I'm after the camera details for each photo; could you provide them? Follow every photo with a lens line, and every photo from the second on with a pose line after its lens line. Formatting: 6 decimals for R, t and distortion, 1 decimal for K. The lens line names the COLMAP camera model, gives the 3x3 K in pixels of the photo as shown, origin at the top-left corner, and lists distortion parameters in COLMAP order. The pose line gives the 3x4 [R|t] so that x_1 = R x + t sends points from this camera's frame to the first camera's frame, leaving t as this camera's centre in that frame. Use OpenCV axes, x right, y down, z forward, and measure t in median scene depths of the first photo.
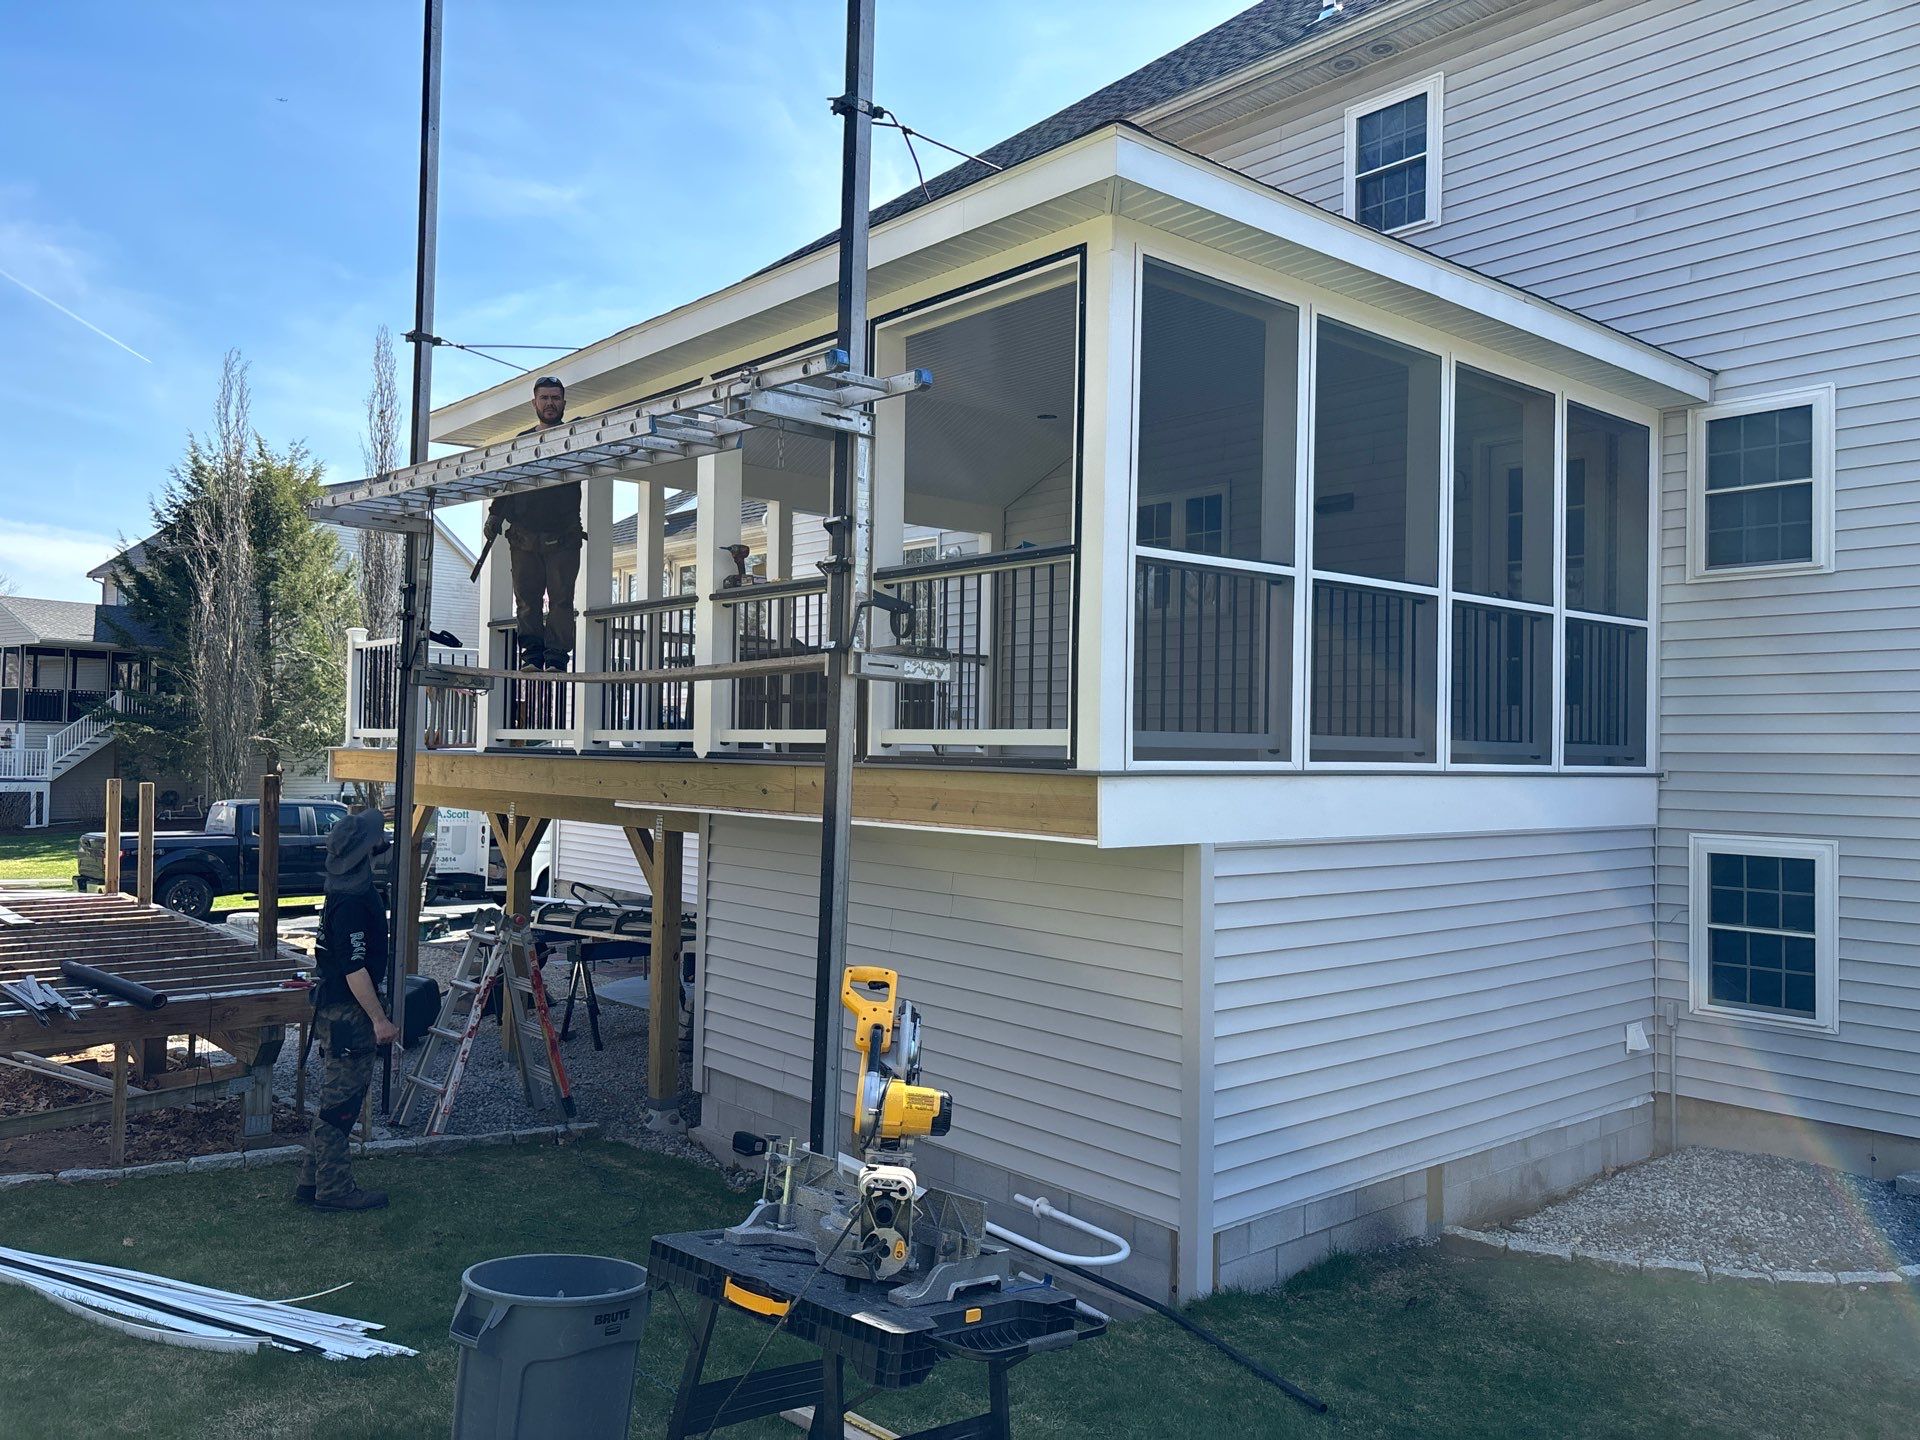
lens RADIAL K [[1474.6, 0, 956.9], [0, 1474.6, 714.8], [0, 0, 1]] dist [-0.009705, -0.010512]
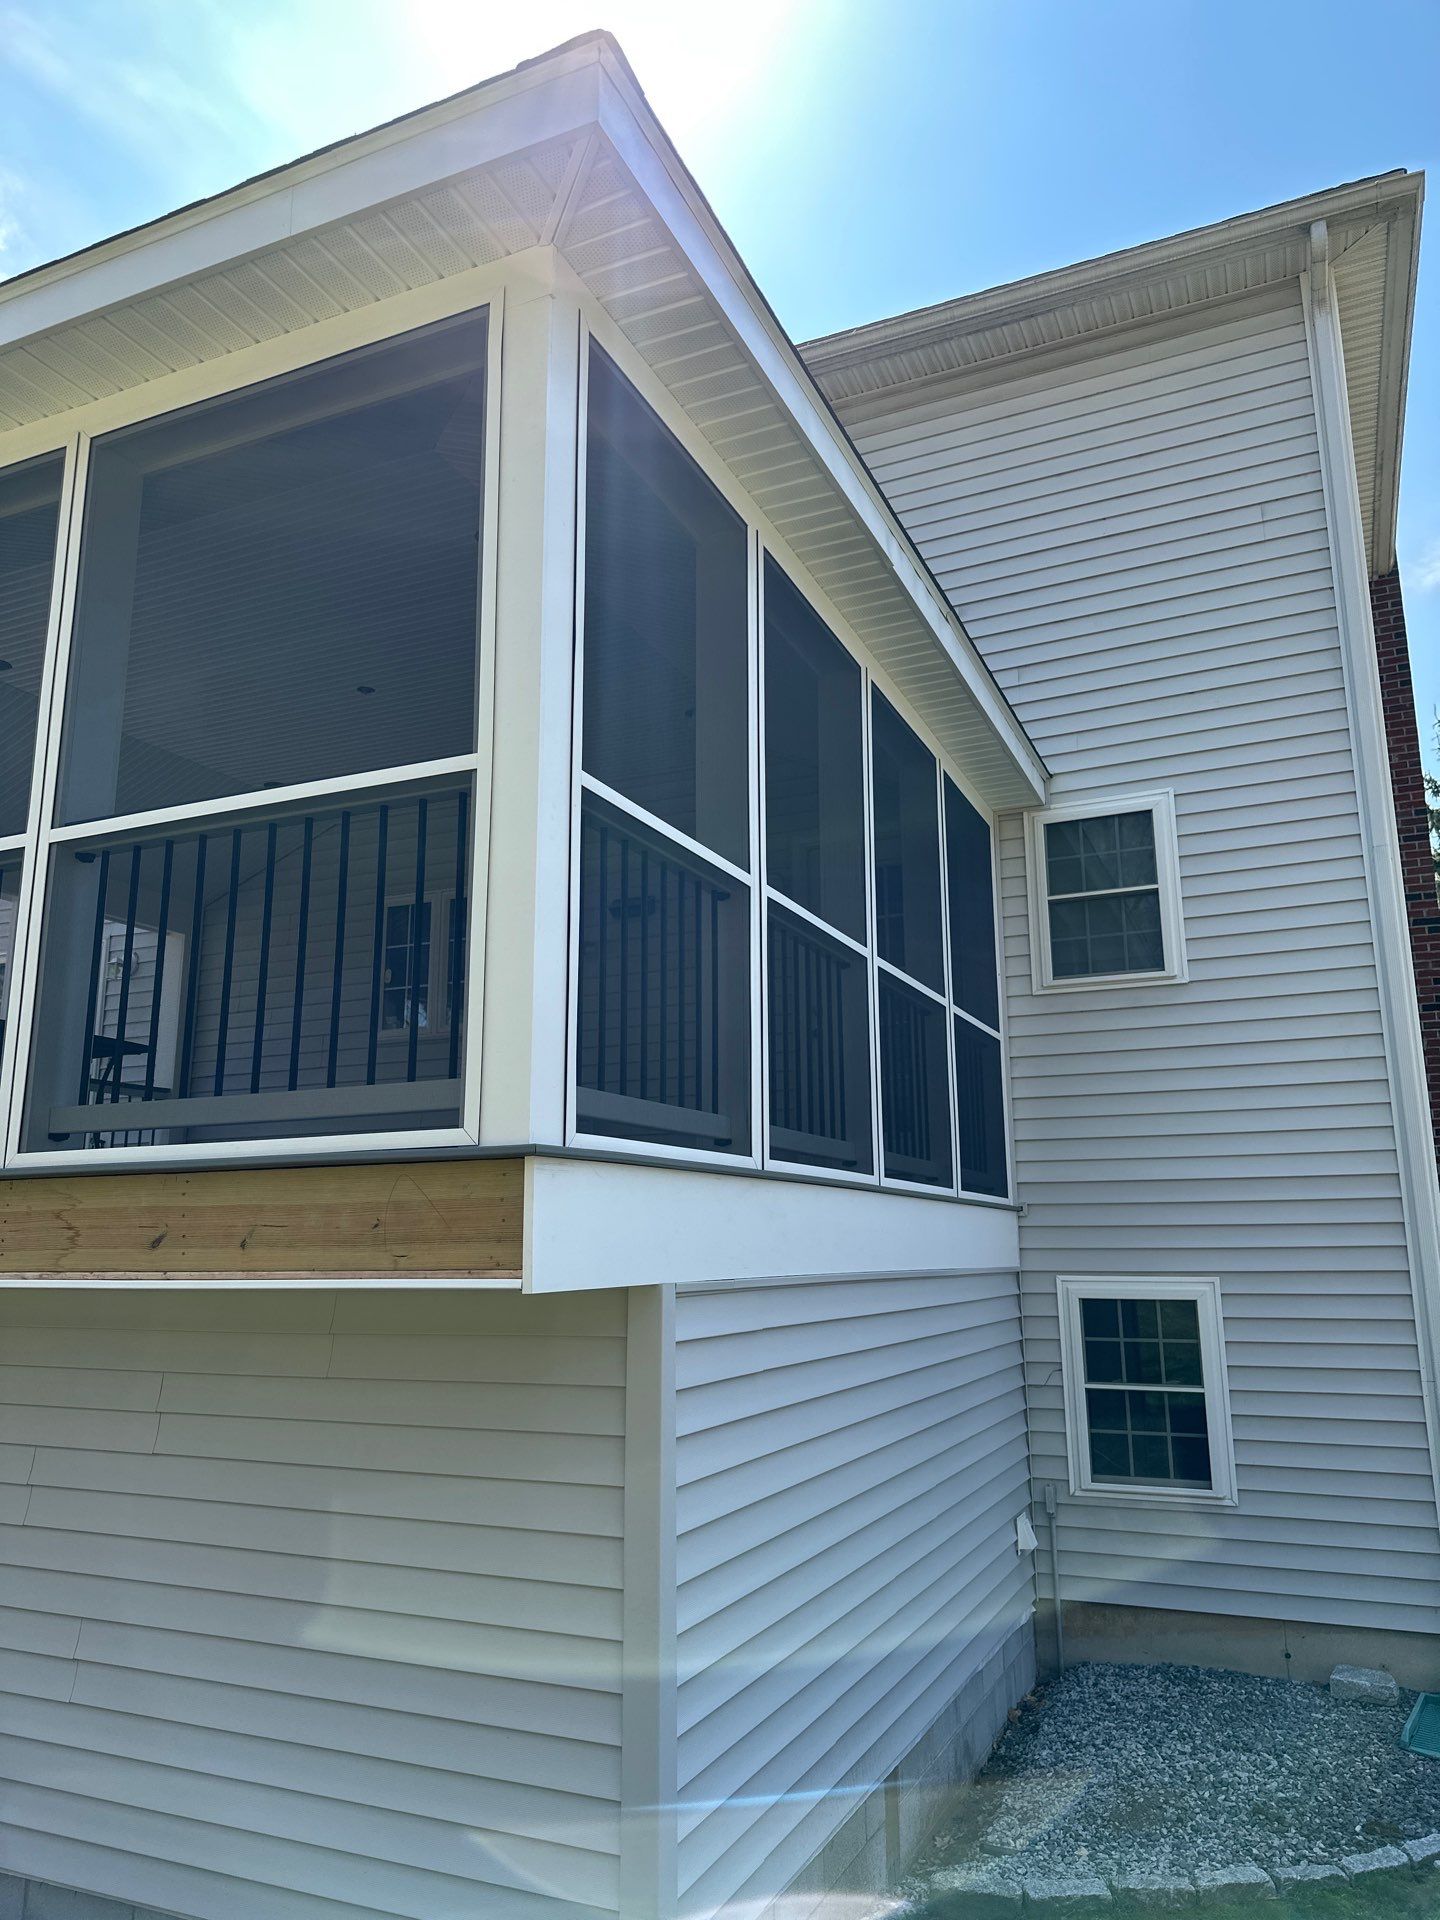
lens RADIAL K [[1352.6, 0, 724.8], [0, 1352.6, 955.0], [0, 0, 1]] dist [0.012795, -0.018271]
pose [[0.899081, 0.072562, 0.431726, -0.042082], [0.011017, 0.982105, -0.188010, 0.045049], [-0.437643, 0.173792, 0.882193, 0.366668]]
